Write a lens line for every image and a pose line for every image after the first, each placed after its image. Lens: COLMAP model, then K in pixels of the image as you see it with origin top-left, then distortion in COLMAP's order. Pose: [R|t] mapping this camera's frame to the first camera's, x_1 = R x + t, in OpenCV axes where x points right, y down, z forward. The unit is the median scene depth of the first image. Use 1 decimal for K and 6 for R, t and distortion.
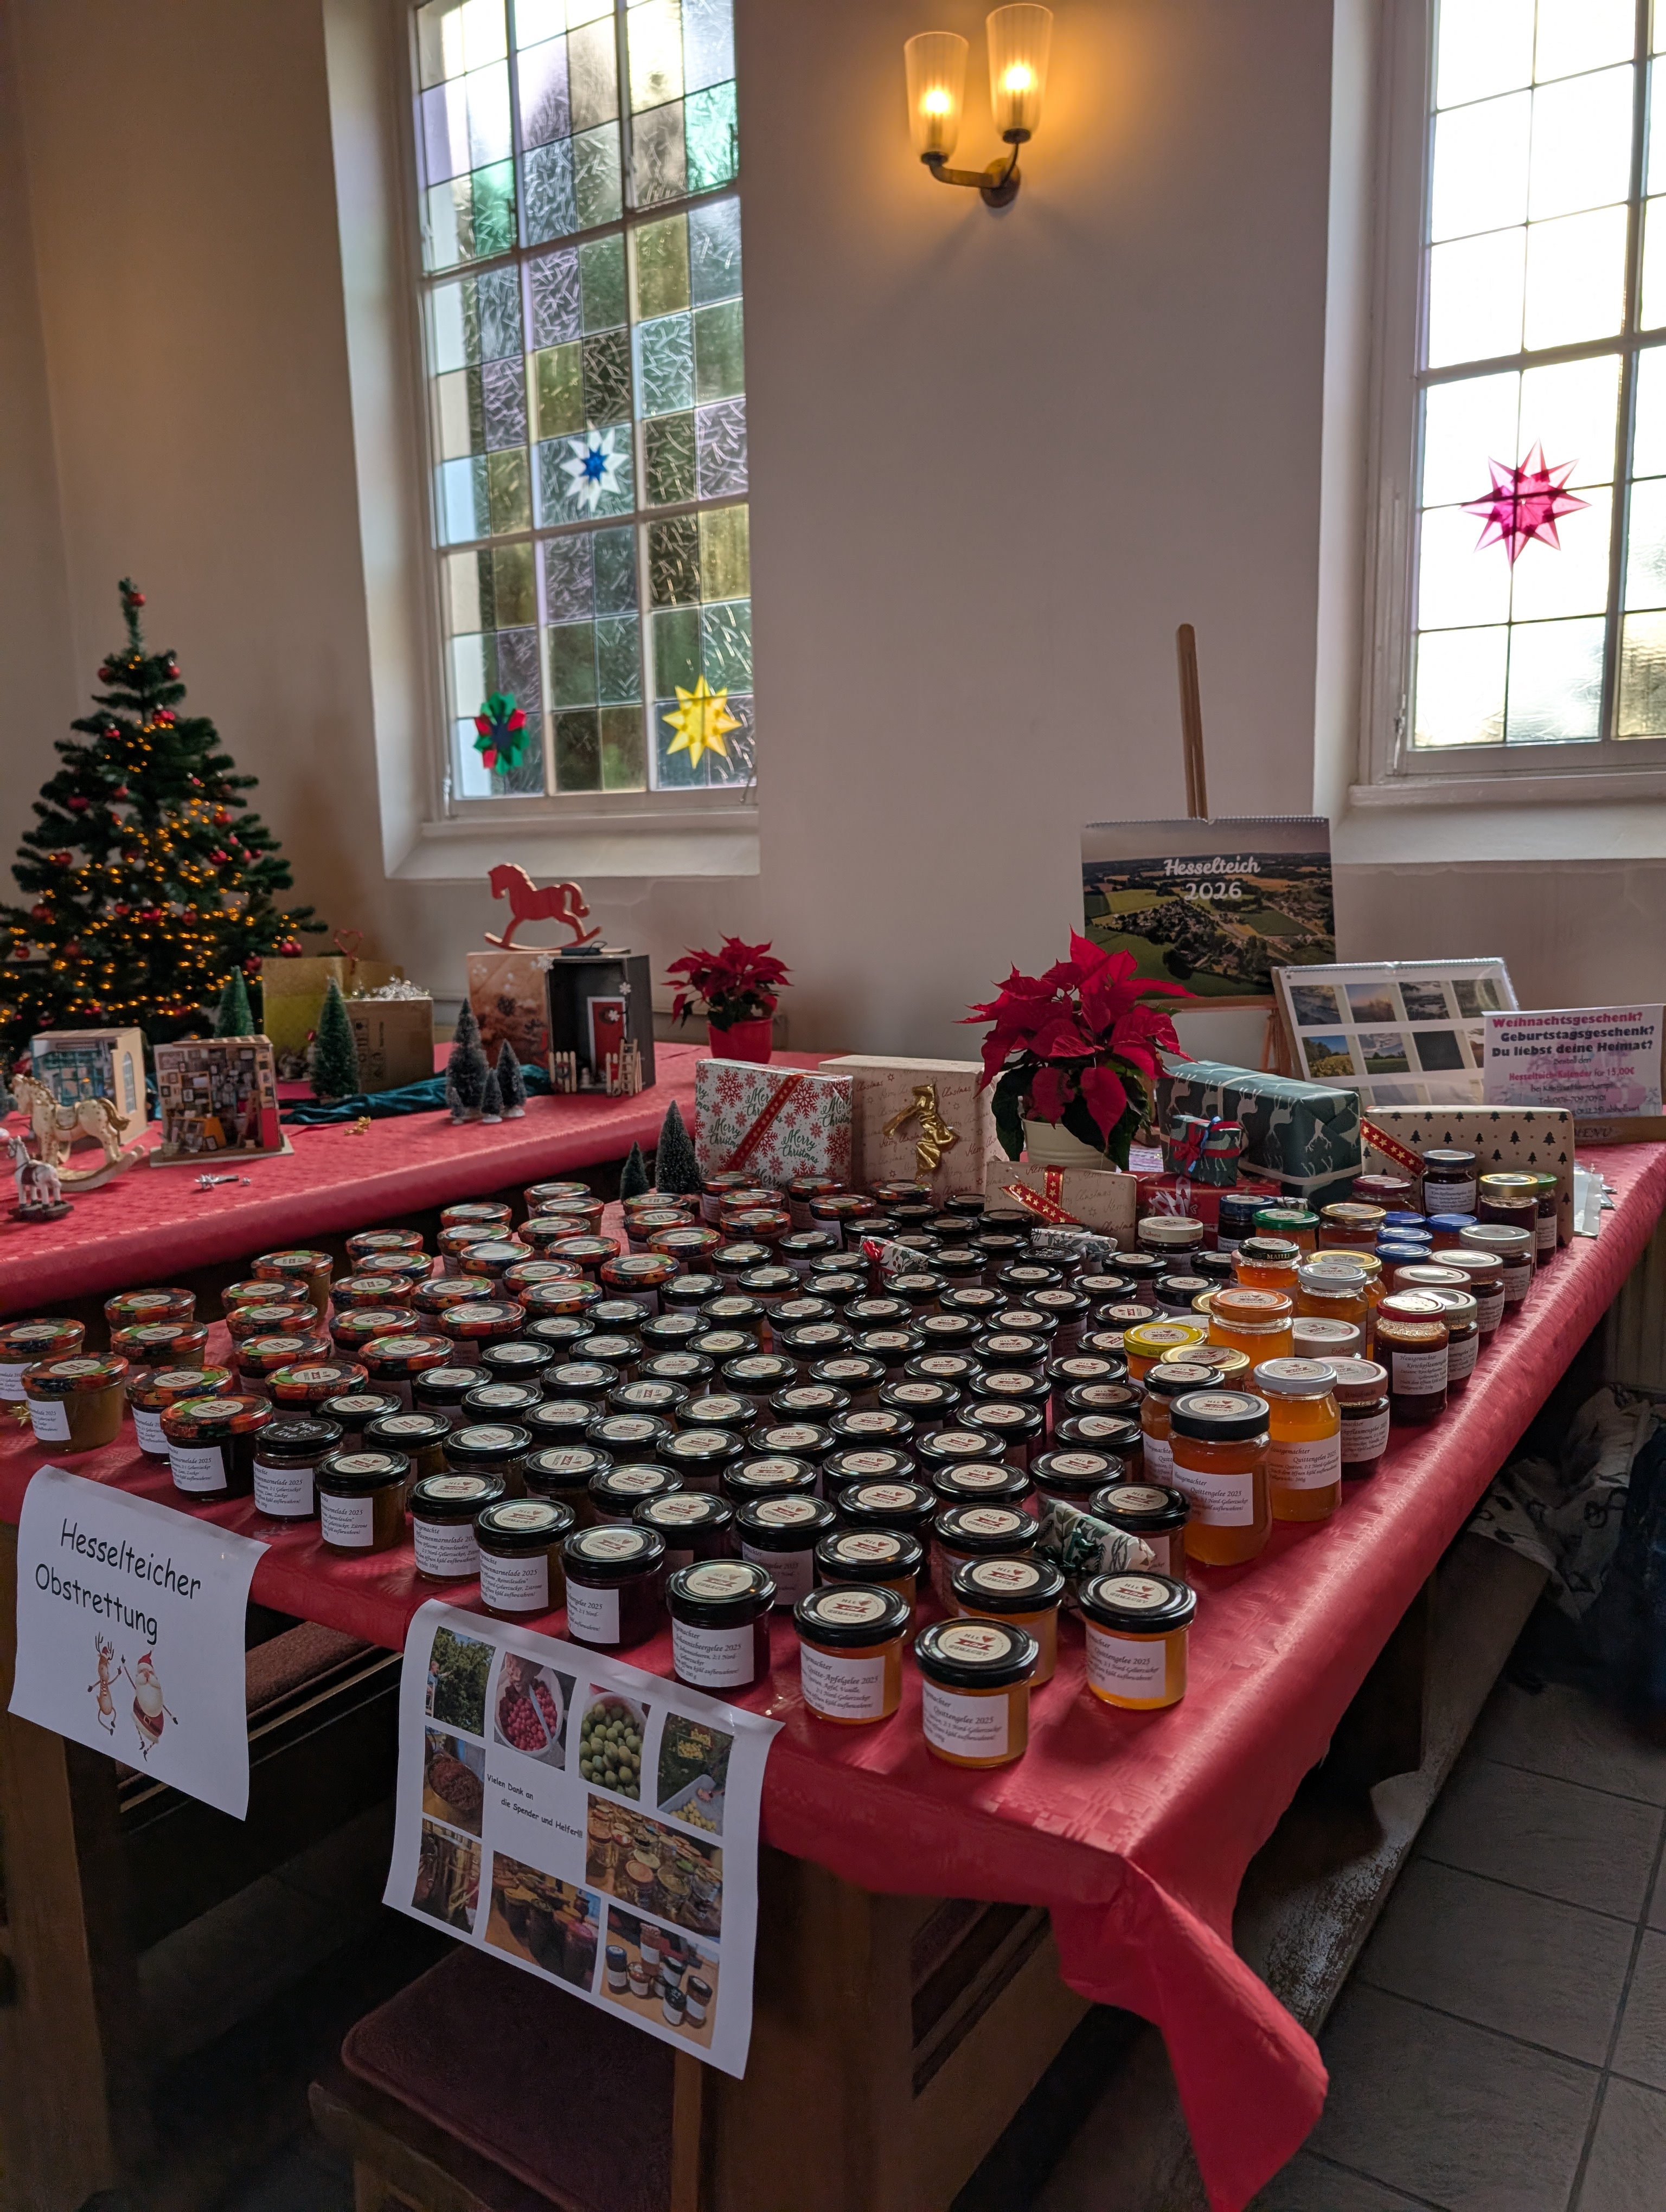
lens RADIAL K [[1621.2, 0, 833.0], [0, 1621.2, 1106.0], [0, 0, 1]] dist [0.029563, -0.007079]
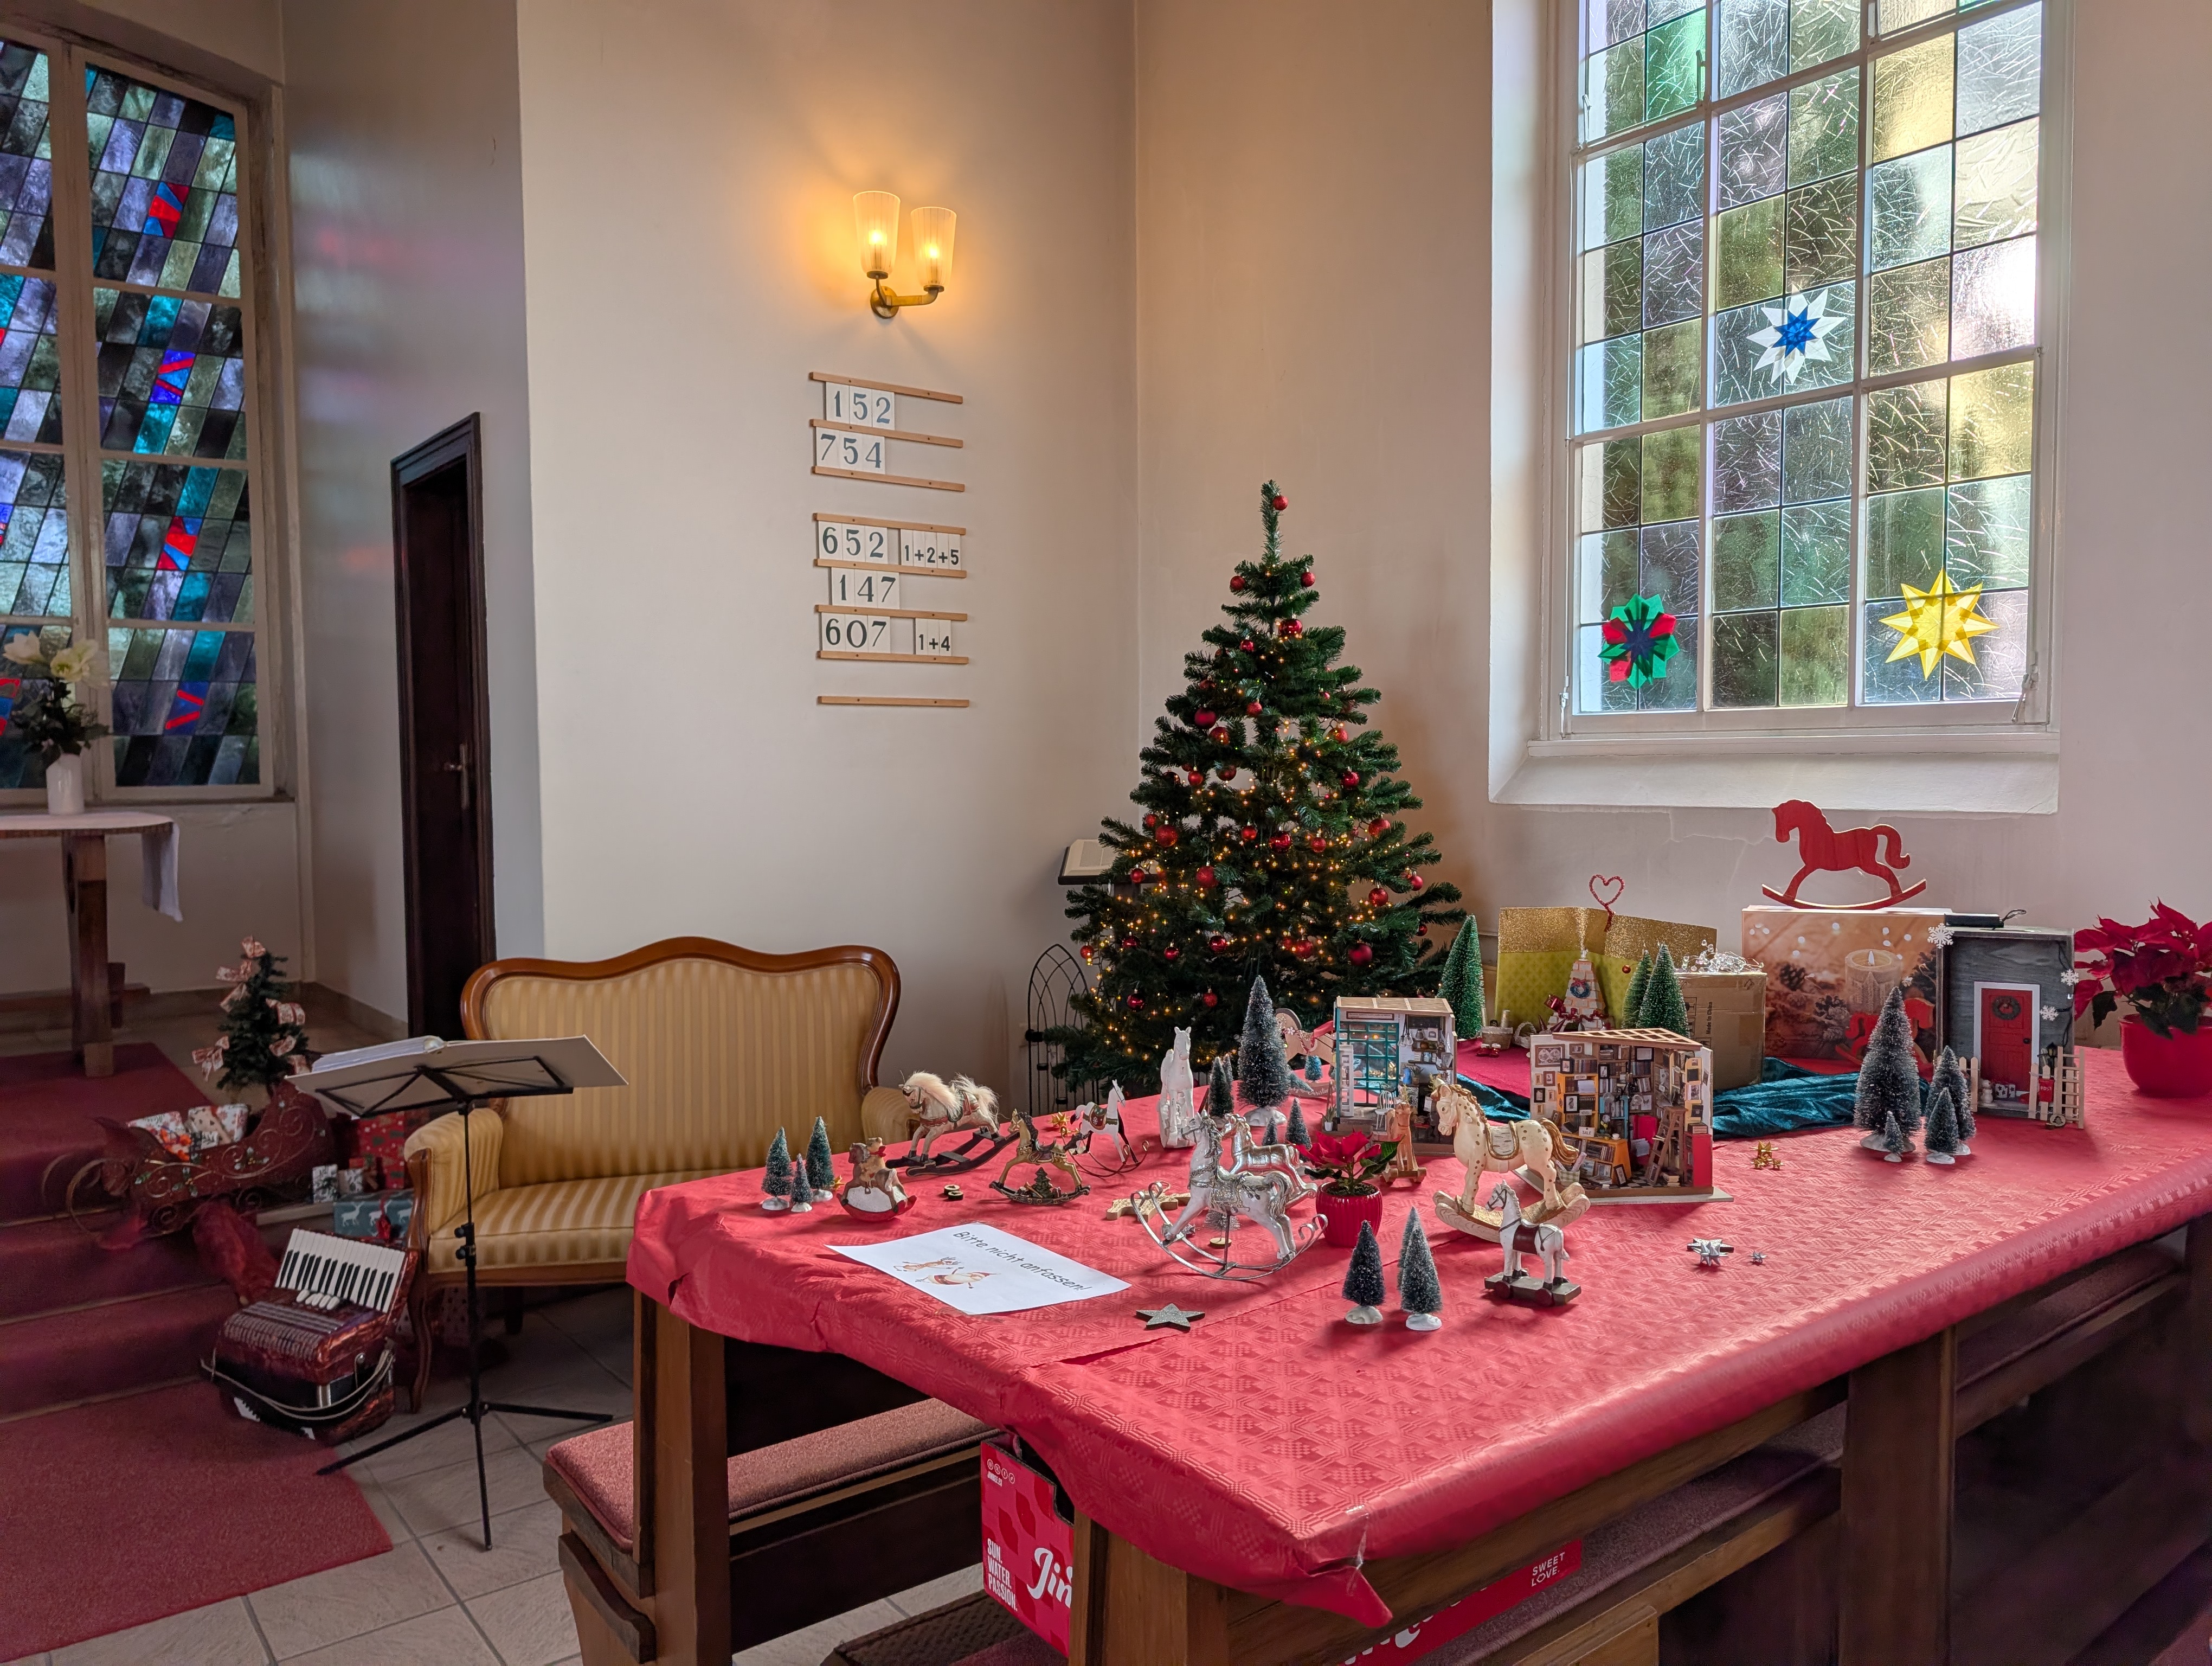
lens RADIAL K [[1581.2, 0, 1106.0], [0, 1581.2, 833.0], [0, 0, 1]] dist [0.030839, -0.004451]
pose [[0.954944, 0.031085, -0.295155, -0.239692], [-0.062312, 0.993333, -0.096992, -0.029008], [0.290172, 0.111013, 0.950514, 0.130080]]
